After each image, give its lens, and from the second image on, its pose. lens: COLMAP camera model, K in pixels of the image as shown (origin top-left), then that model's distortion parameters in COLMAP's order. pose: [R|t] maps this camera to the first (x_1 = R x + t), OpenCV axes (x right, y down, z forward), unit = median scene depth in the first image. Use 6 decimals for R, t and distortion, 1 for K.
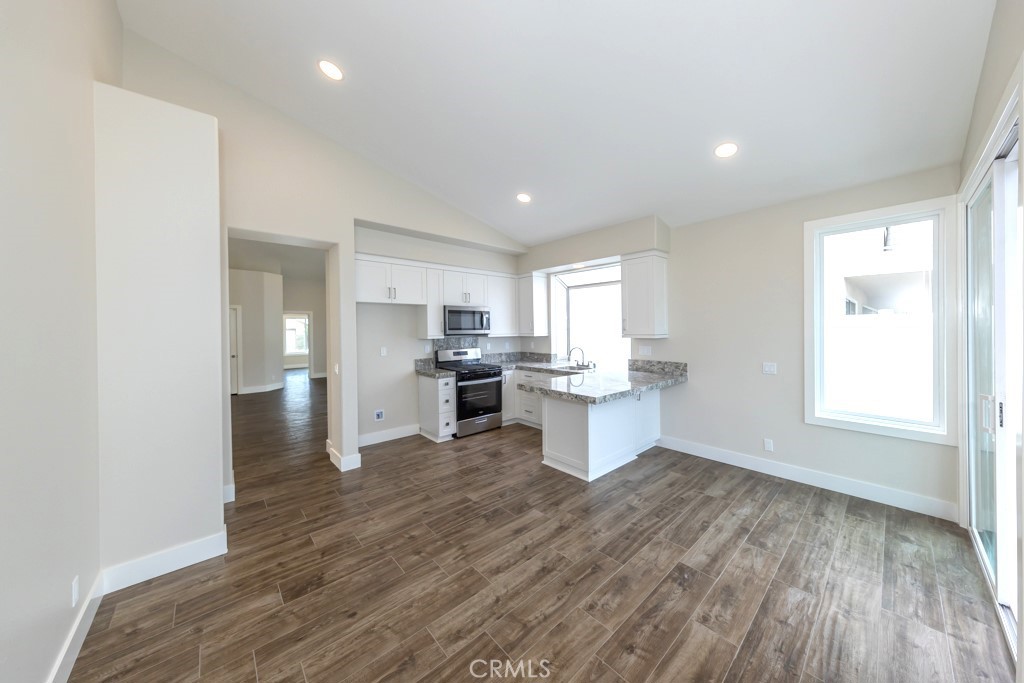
lens RADIAL K [[333.0, 0, 517.5], [0, 333.0, 330.5], [0, 0, 1]] dist [0.007085, 0.000001]
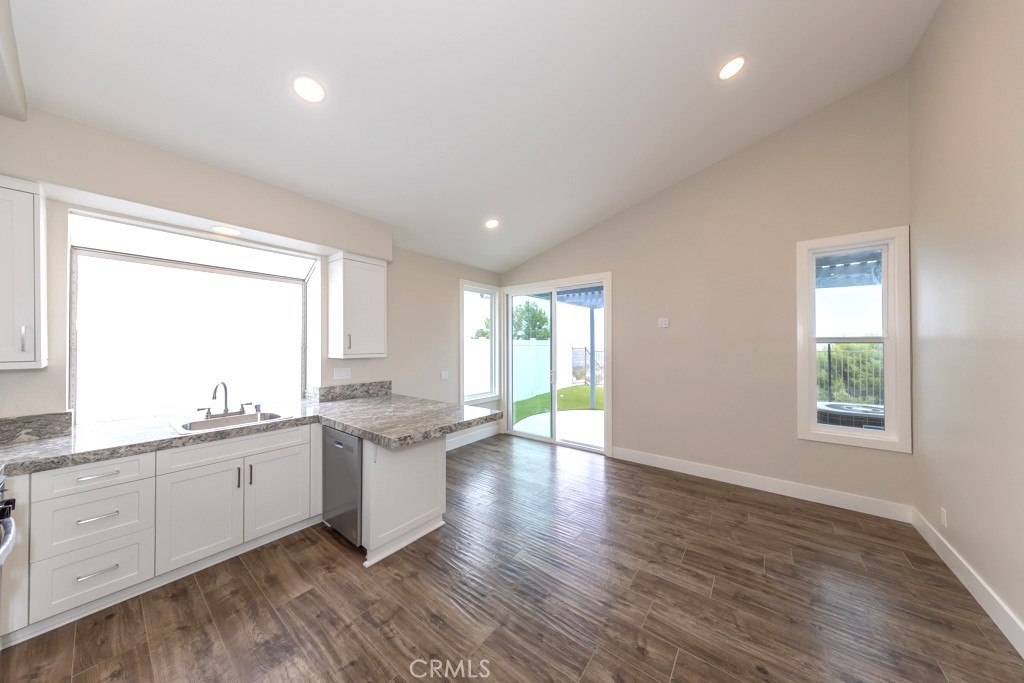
lens RADIAL K [[333.0, 0, 517.5], [0, 333.0, 330.5], [0, 0, 1]] dist [0.007085, 0.000001]
pose [[-0.199125, 0.050916, 0.978650, -0.530759], [0.008800, 0.998702, -0.050169, -0.001534], [-0.979935, -0.001377, -0.199315, 0.751751]]
